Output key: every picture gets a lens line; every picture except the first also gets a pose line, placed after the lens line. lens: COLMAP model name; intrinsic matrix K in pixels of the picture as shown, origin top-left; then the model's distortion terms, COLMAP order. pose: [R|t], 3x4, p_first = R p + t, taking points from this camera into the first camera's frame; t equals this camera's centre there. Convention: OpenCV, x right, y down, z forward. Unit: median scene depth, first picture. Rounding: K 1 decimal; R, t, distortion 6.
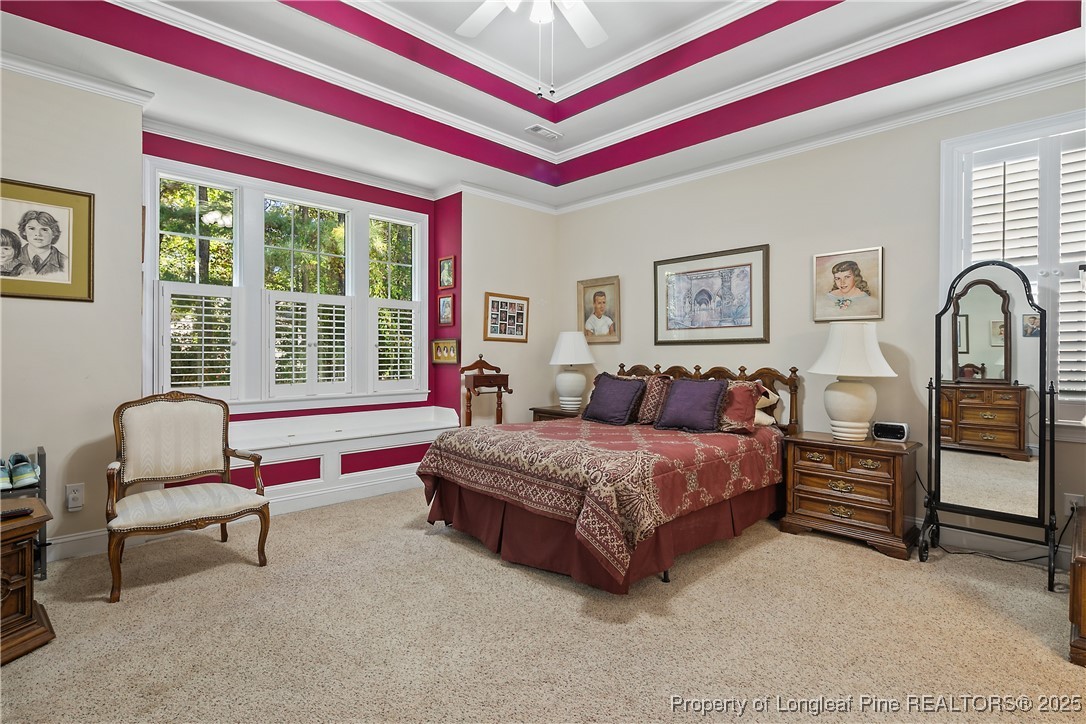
lens RADIAL K [[536.1, 0, 543.1], [0, 536.1, 356.2], [0, 0, 1]] dist [-0.001609, -0.000665]
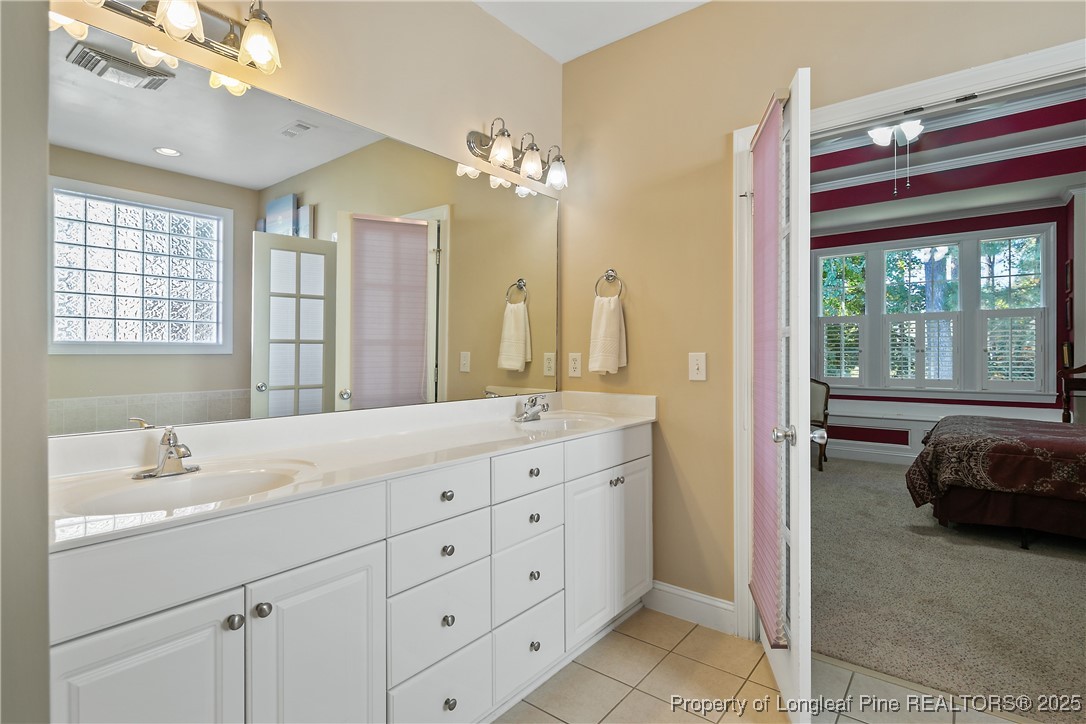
lens RADIAL K [[536.1, 0, 542.6], [0, 536.1, 357.7], [0, 0, 1]] dist [-0.001609, -0.000665]
pose [[0.154691, 0.000460, -0.987963, 1.314204], [-0.008285, 0.999965, -0.000832, 0.008032], [0.987928, 0.008314, 0.154689, -0.257073]]
